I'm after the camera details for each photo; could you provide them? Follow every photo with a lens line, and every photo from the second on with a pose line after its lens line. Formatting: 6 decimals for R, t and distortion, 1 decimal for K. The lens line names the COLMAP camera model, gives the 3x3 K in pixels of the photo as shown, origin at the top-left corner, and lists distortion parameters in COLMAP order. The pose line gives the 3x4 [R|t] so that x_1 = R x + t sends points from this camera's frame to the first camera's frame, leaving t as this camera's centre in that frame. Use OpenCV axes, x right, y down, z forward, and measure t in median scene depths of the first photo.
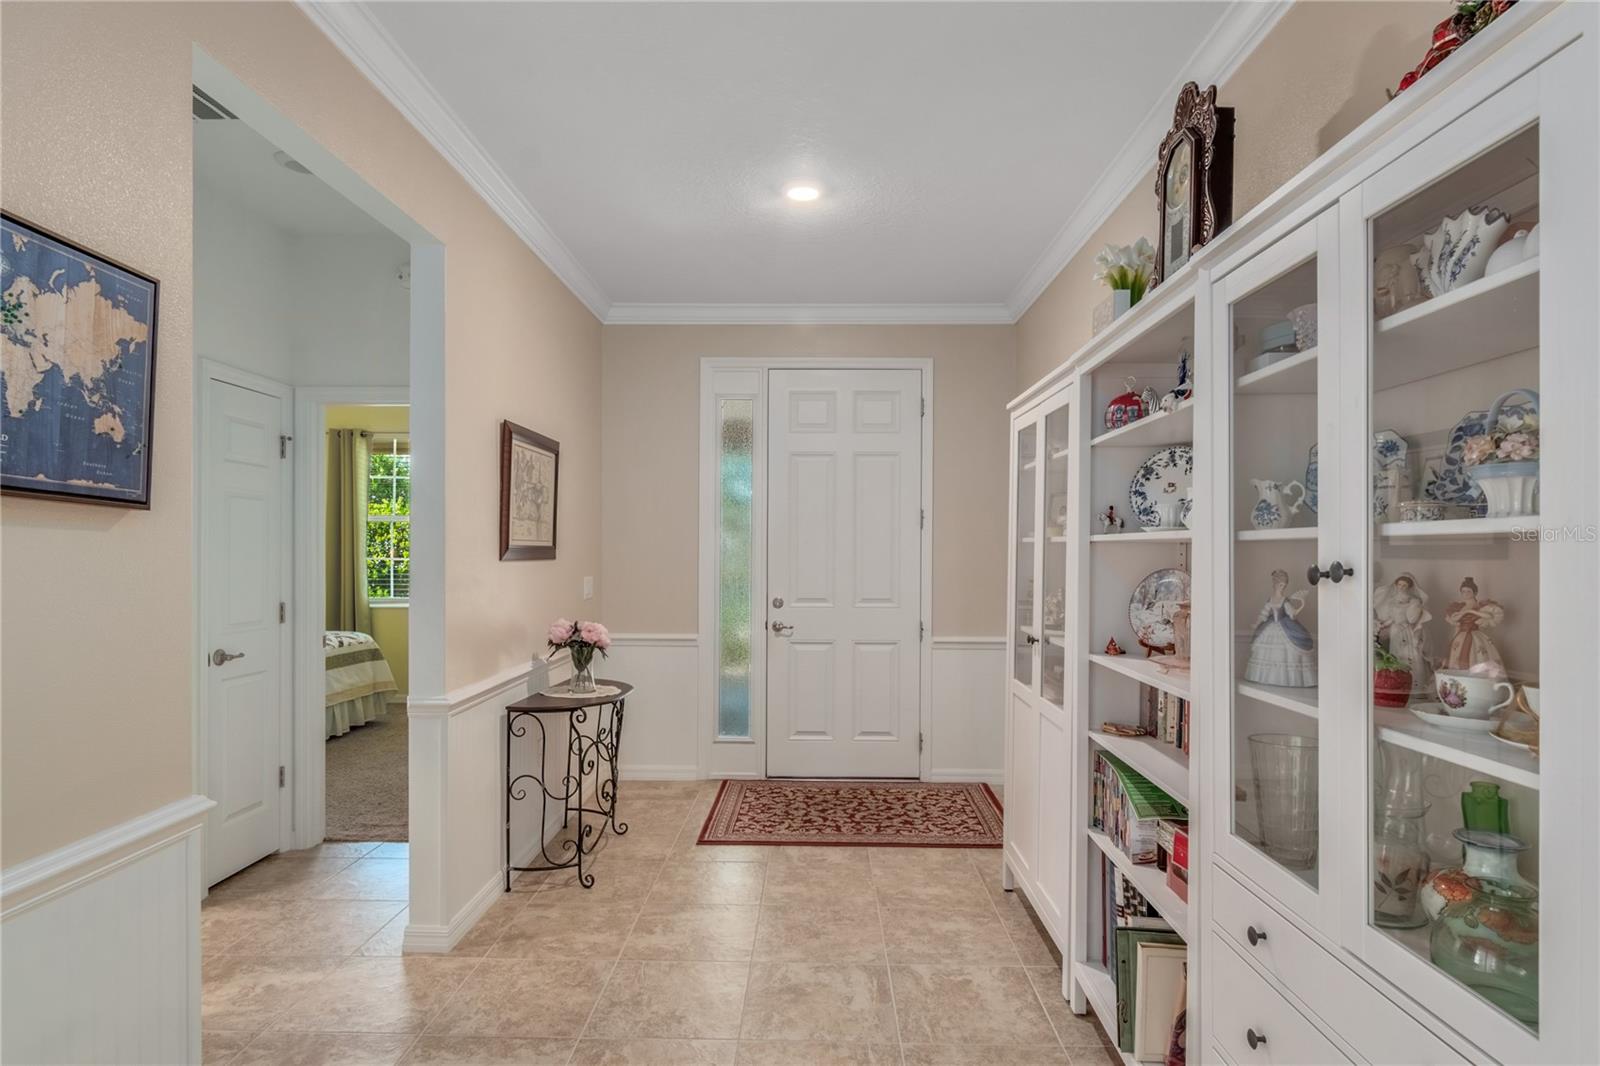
lens RADIAL K [[859.6, 0, 801.5], [0, 859.6, 543.3], [0, 0, 1]] dist [-0.006773, -0.004230]
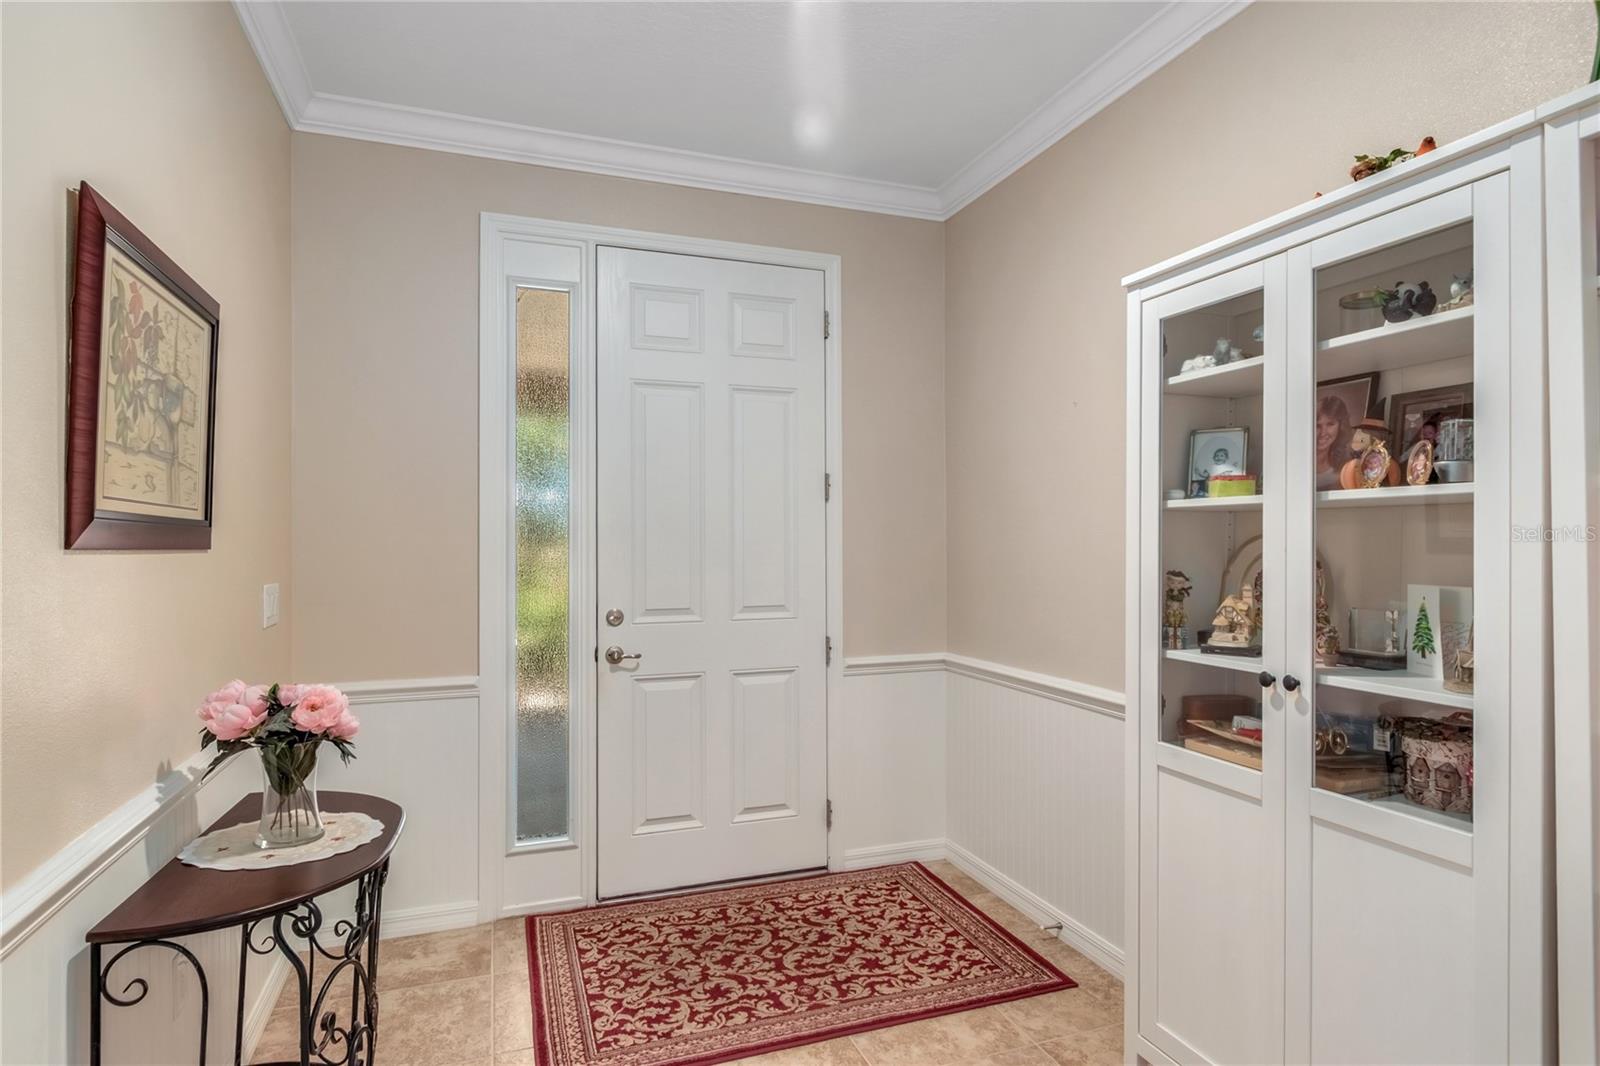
lens RADIAL K [[859.6, 0, 802.8], [0, 859.6, 529.3], [0, 0, 1]] dist [-0.006773, -0.004230]
pose [[0.930261, -0.001694, 0.366895, -0.149291], [0.005467, 0.999942, -0.009245, 0.013536], [-0.366858, 0.010606, 0.930216, 0.424145]]
